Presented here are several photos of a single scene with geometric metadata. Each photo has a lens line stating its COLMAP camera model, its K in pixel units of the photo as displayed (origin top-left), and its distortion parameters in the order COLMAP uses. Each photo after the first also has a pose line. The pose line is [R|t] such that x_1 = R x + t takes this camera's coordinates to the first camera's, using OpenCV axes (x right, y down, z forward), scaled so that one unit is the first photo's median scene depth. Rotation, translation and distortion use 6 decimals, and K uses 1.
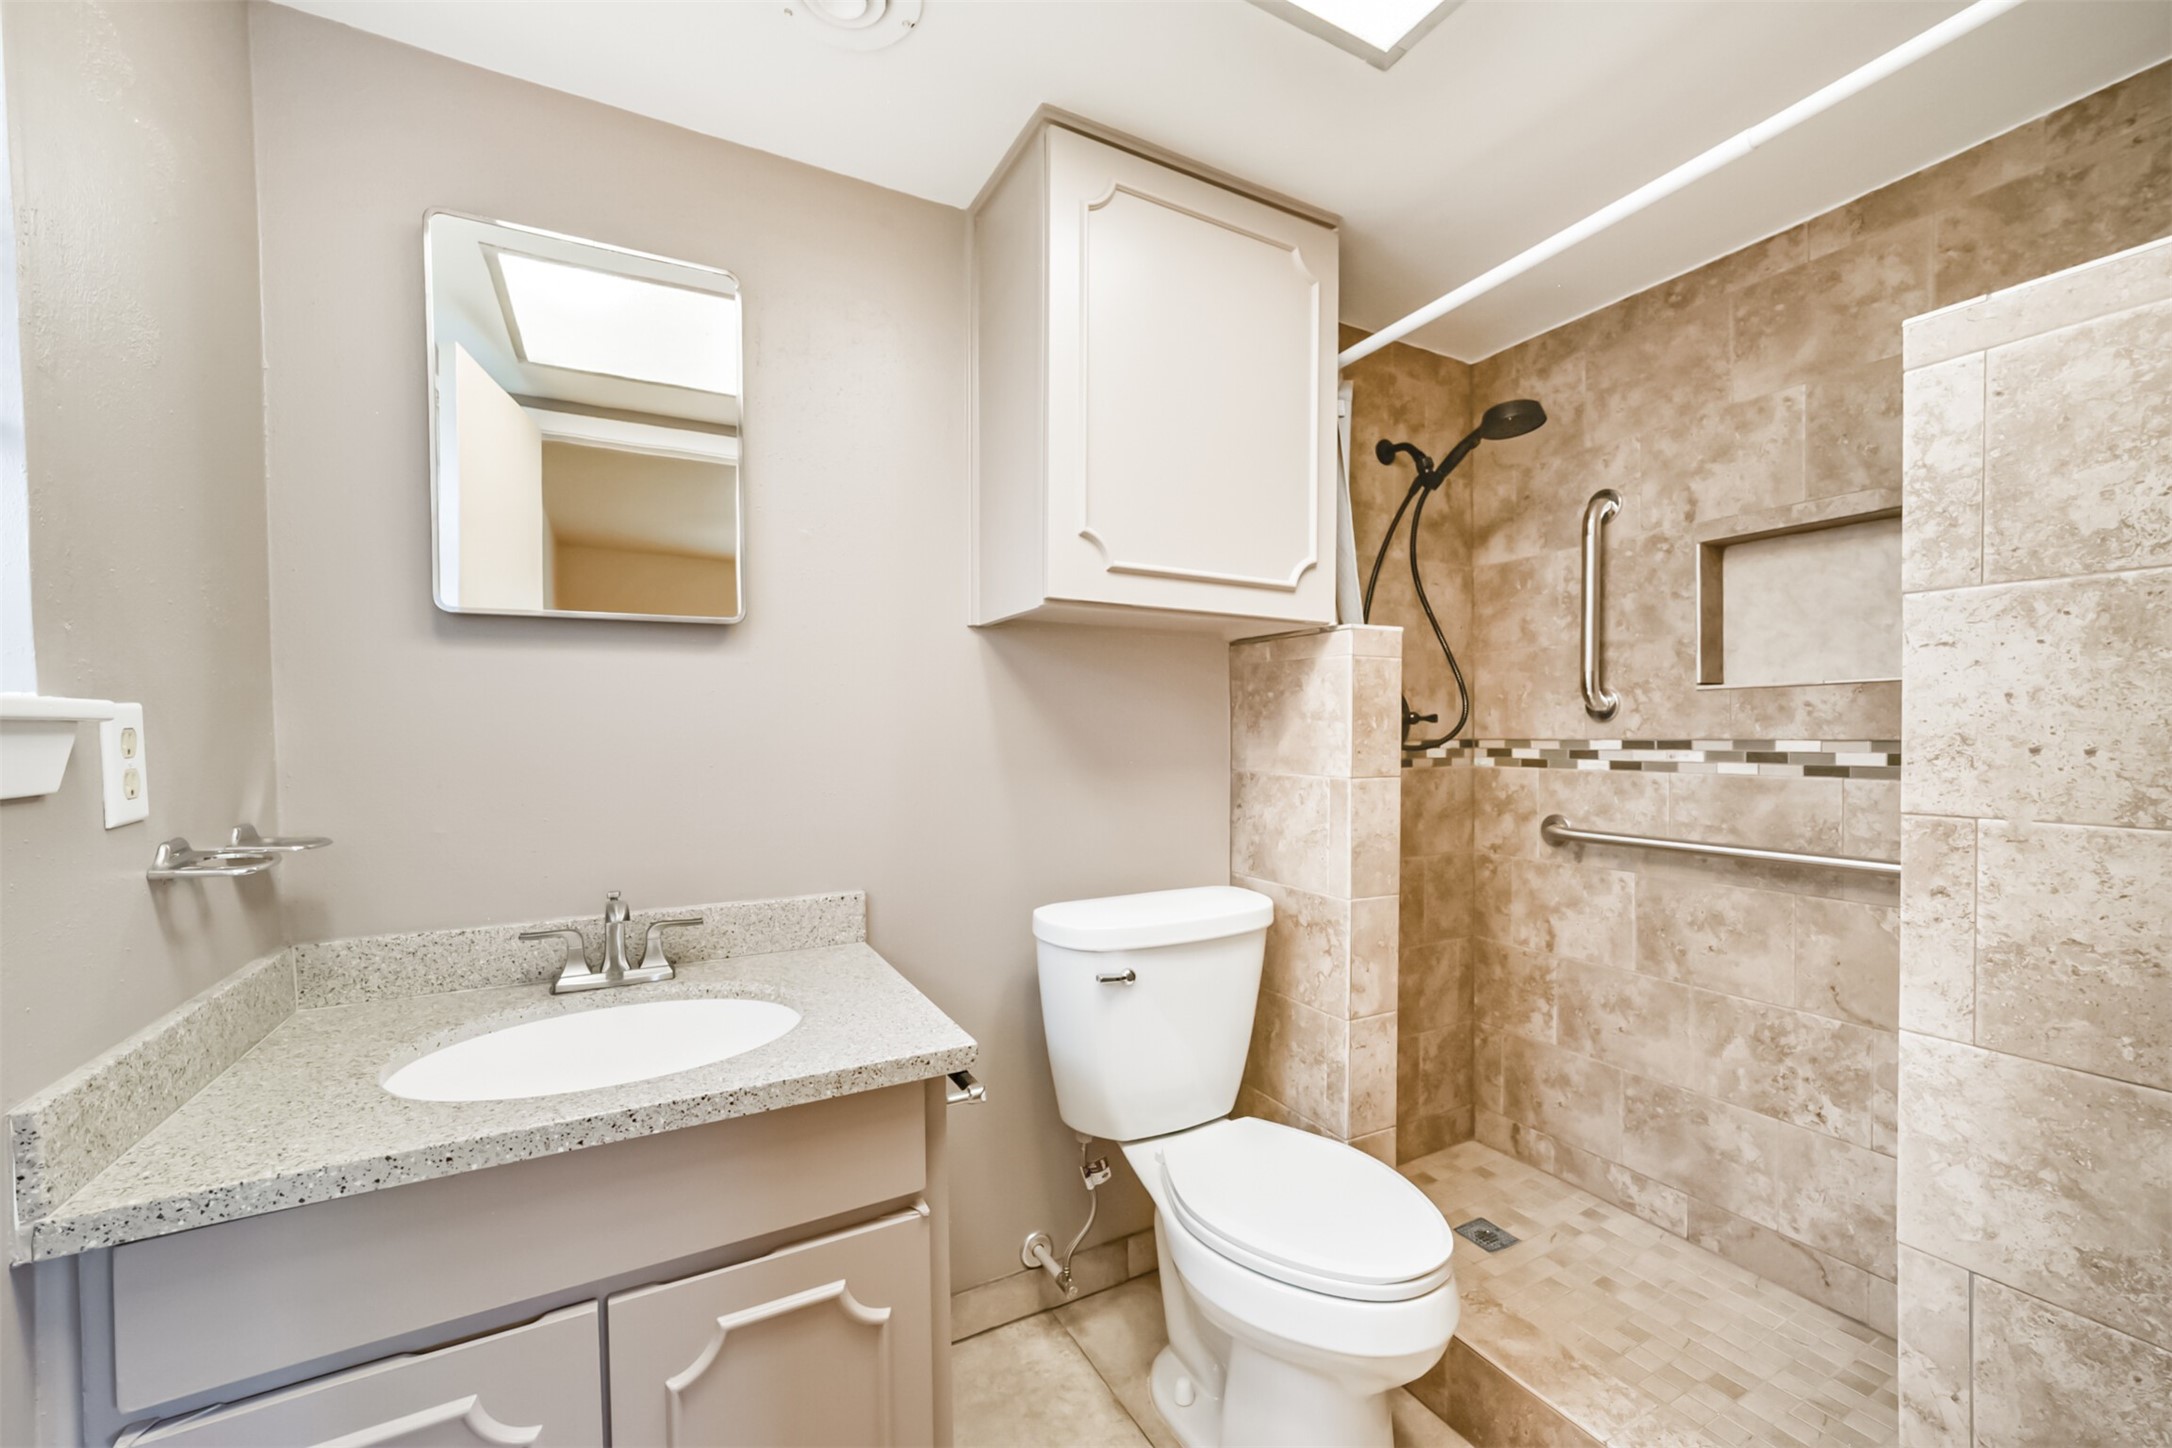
lens RADIAL K [[844.9, 0, 1072.3], [0, 844.9, 723.7], [0, 0, 1]] dist [-0.024039, 0.003734]
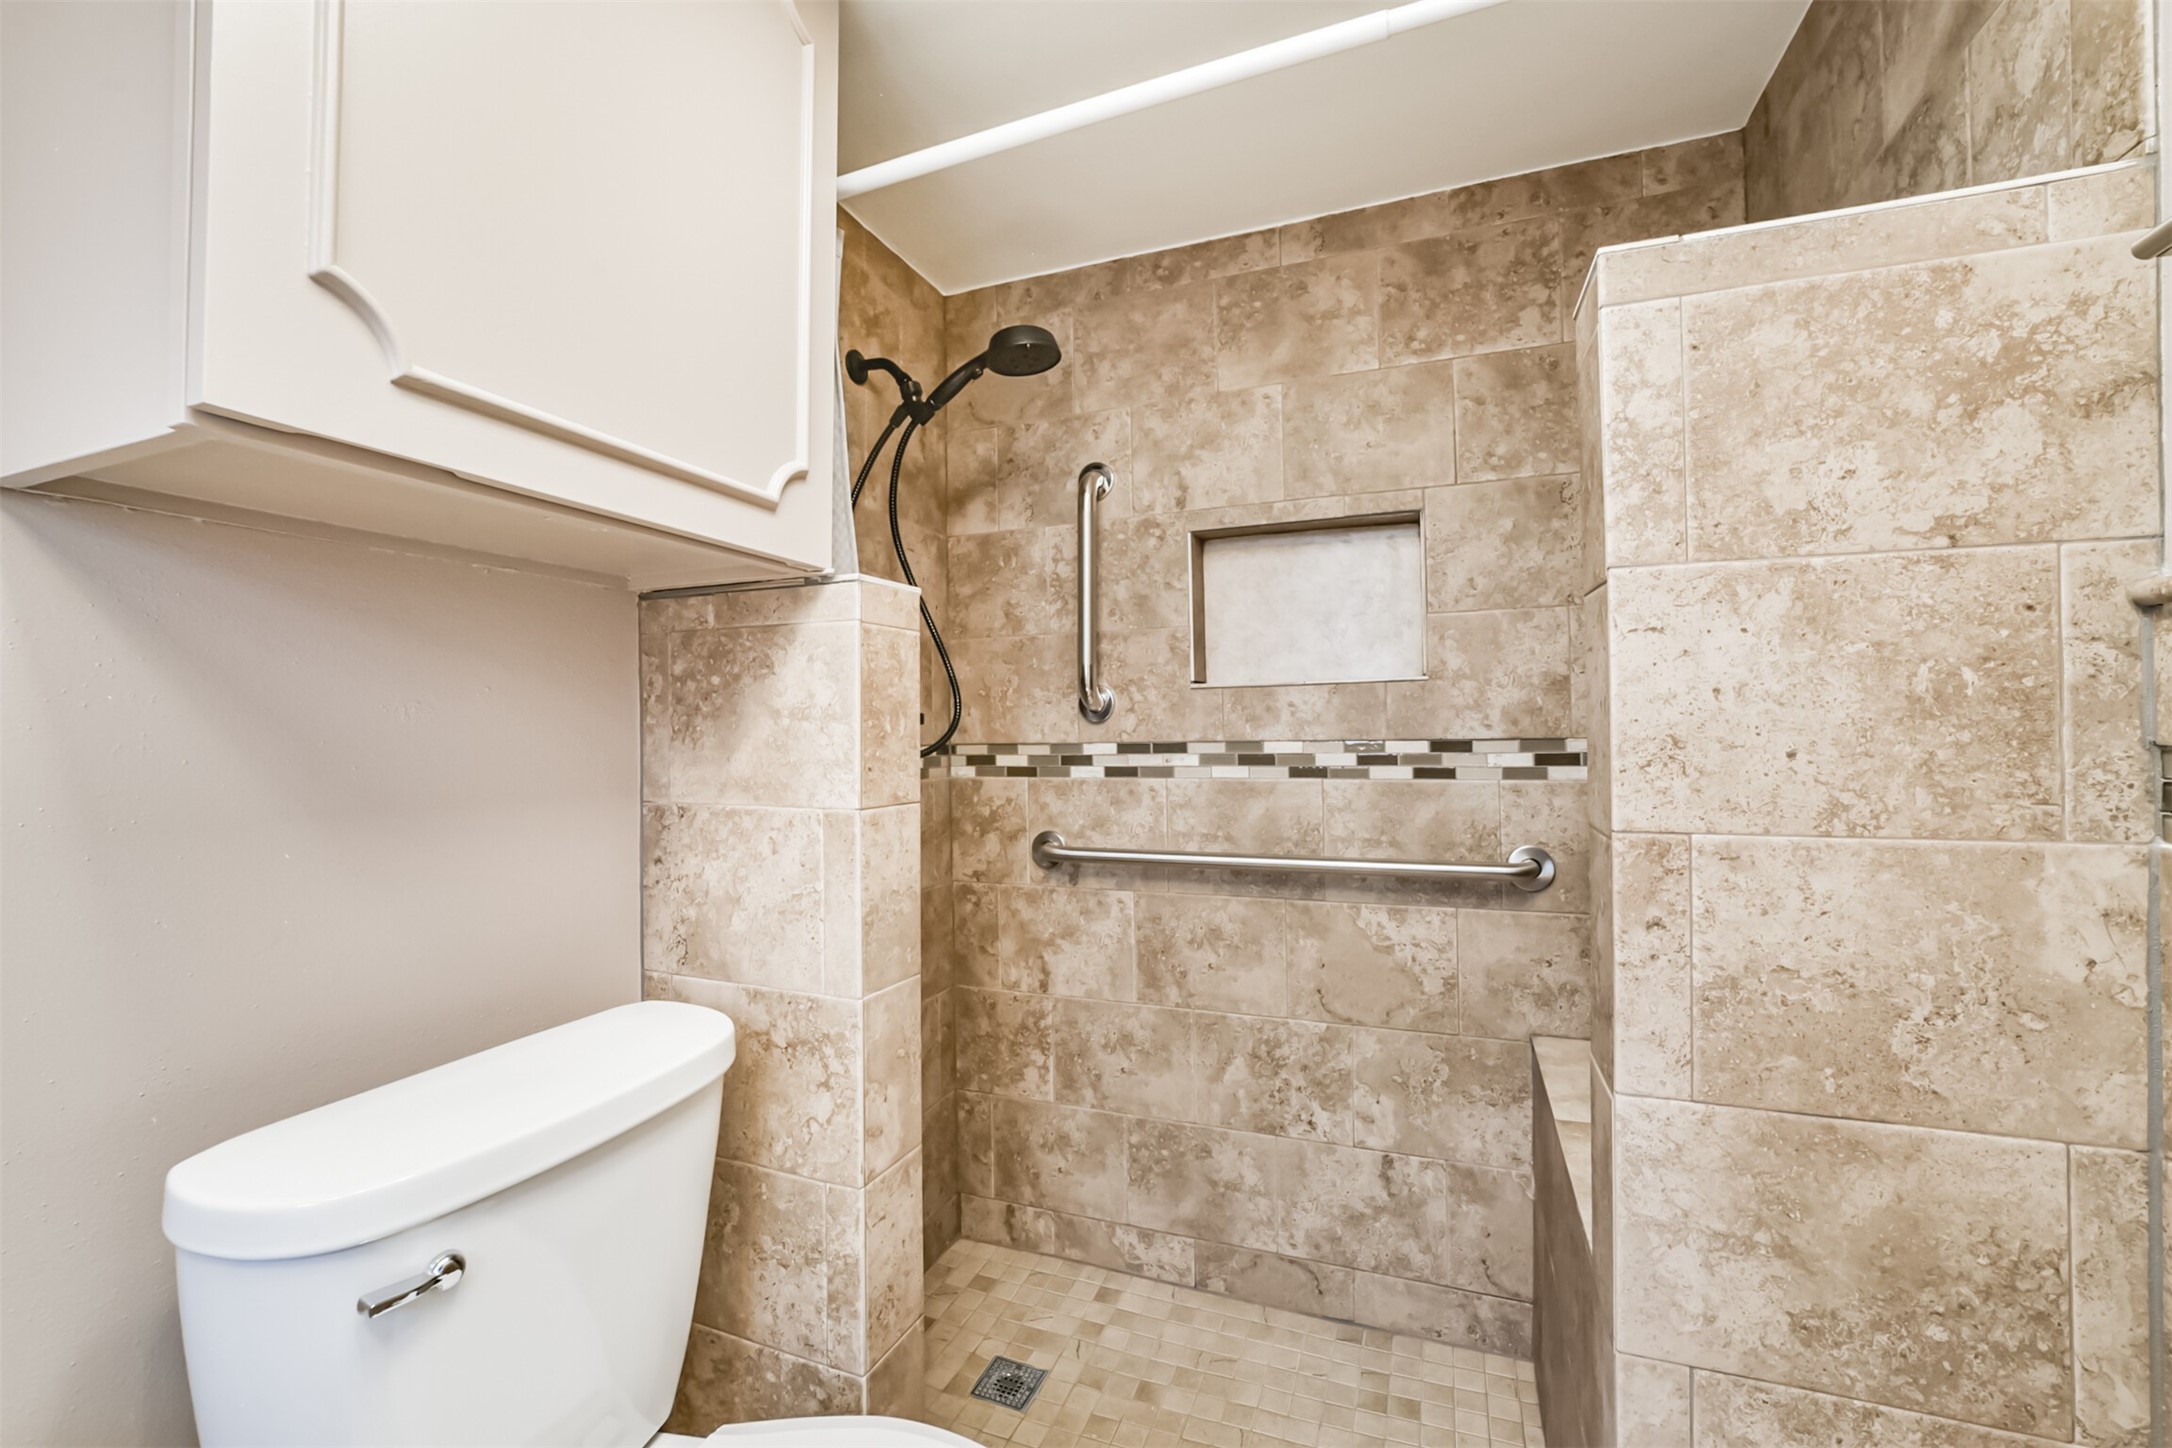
lens RADIAL K [[844.9, 0, 1058.3], [0, 844.9, 714.0], [0, 0, 1]] dist [-0.024039, 0.003734]
pose [[0.753211, 0.006185, 0.657750, 0.018333], [0.002955, 0.999914, -0.012786, -0.000424], [-0.657772, 0.011574, 0.753128, 0.425740]]
